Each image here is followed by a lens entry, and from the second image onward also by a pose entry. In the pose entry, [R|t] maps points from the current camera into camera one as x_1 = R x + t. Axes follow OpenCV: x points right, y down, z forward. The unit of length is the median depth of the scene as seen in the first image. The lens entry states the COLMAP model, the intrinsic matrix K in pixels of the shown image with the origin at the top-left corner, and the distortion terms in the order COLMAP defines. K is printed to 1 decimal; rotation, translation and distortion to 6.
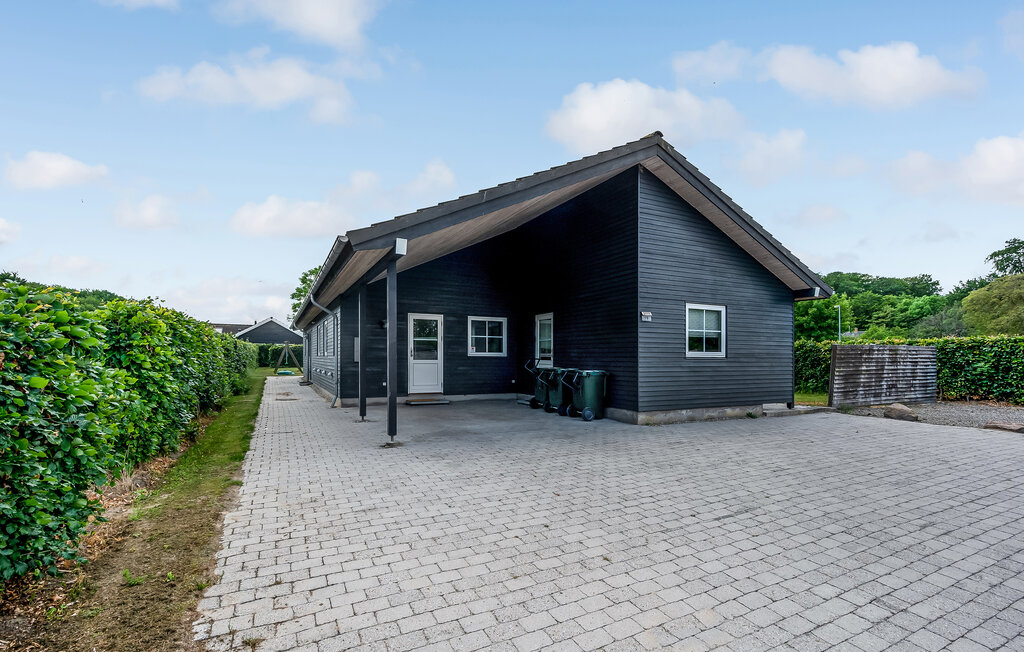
lens RADIAL K [[569.5, 0, 511.9], [0, 569.5, 360.3], [0, 0, 1]] dist [0.015934, 0.000356]
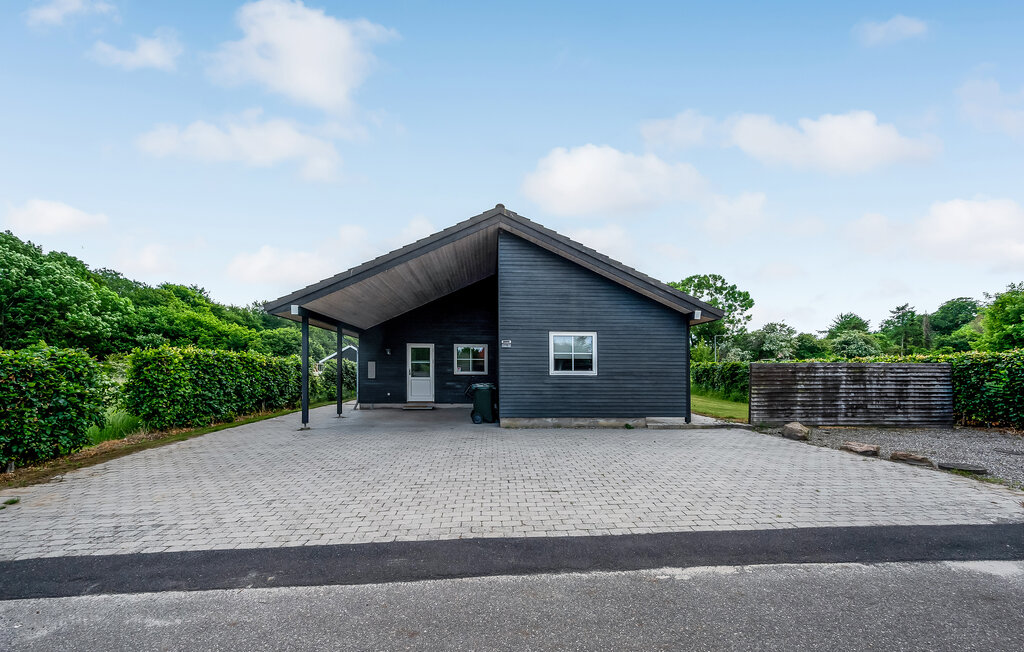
lens RADIAL K [[569.5, 0, 511.9], [0, 569.5, 360.3], [0, 0, 1]] dist [0.015934, 0.000356]
pose [[0.884338, -0.011519, -0.466704, 0.703841], [-0.003316, 0.999515, -0.030954, 0.000419], [0.466834, 0.028922, 0.883872, -0.111778]]
